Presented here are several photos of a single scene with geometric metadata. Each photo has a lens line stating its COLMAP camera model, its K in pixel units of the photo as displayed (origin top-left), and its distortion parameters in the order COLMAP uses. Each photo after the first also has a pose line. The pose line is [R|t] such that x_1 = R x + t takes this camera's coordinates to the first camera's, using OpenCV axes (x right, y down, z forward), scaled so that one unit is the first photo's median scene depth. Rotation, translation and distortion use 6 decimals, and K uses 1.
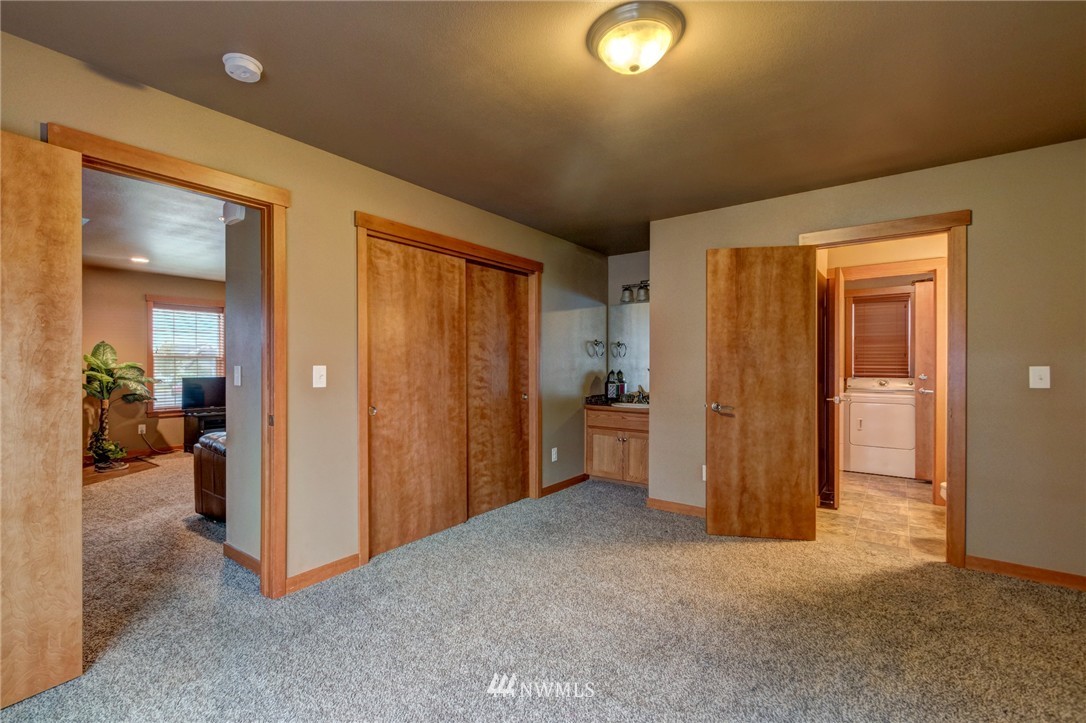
lens RADIAL K [[491.3, 0, 497.4], [0, 491.3, 368.2], [0, 0, 1]] dist [0.015250, -0.001426]
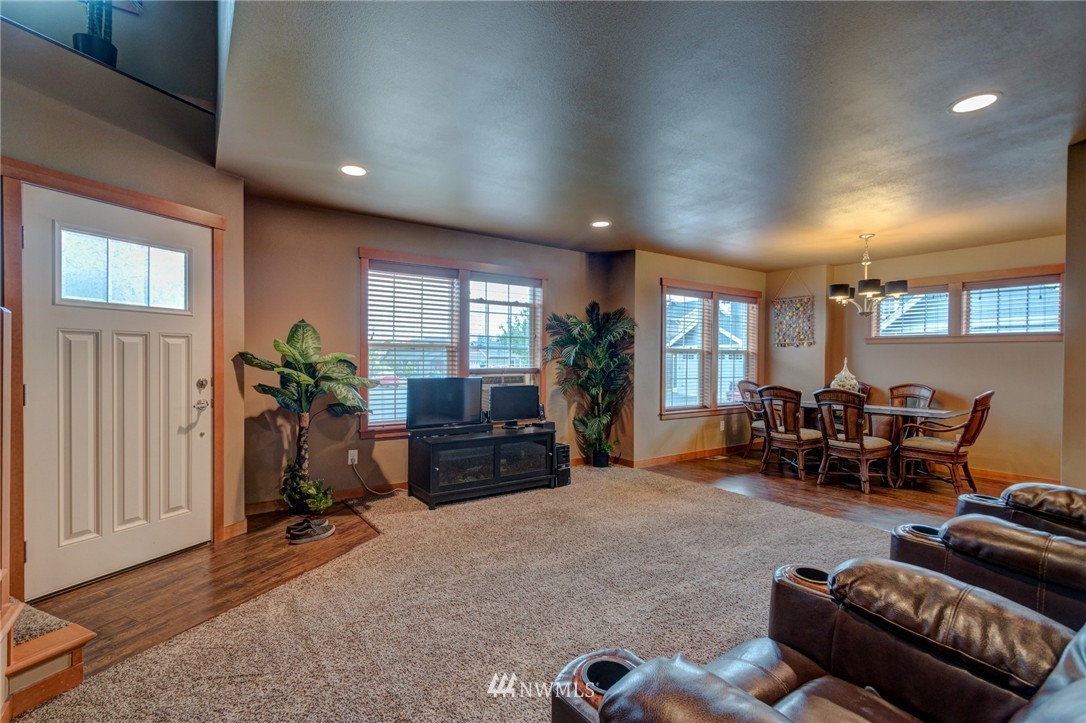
lens RADIAL K [[491.3, 0, 502.1], [0, 491.3, 367.1], [0, 0, 1]] dist [0.015250, -0.001426]
pose [[0.950296, 0.015795, -0.310948, -0.352568], [-0.012324, 0.999838, 0.013124, -0.005045], [0.311105, -0.008640, 0.950336, 0.475309]]
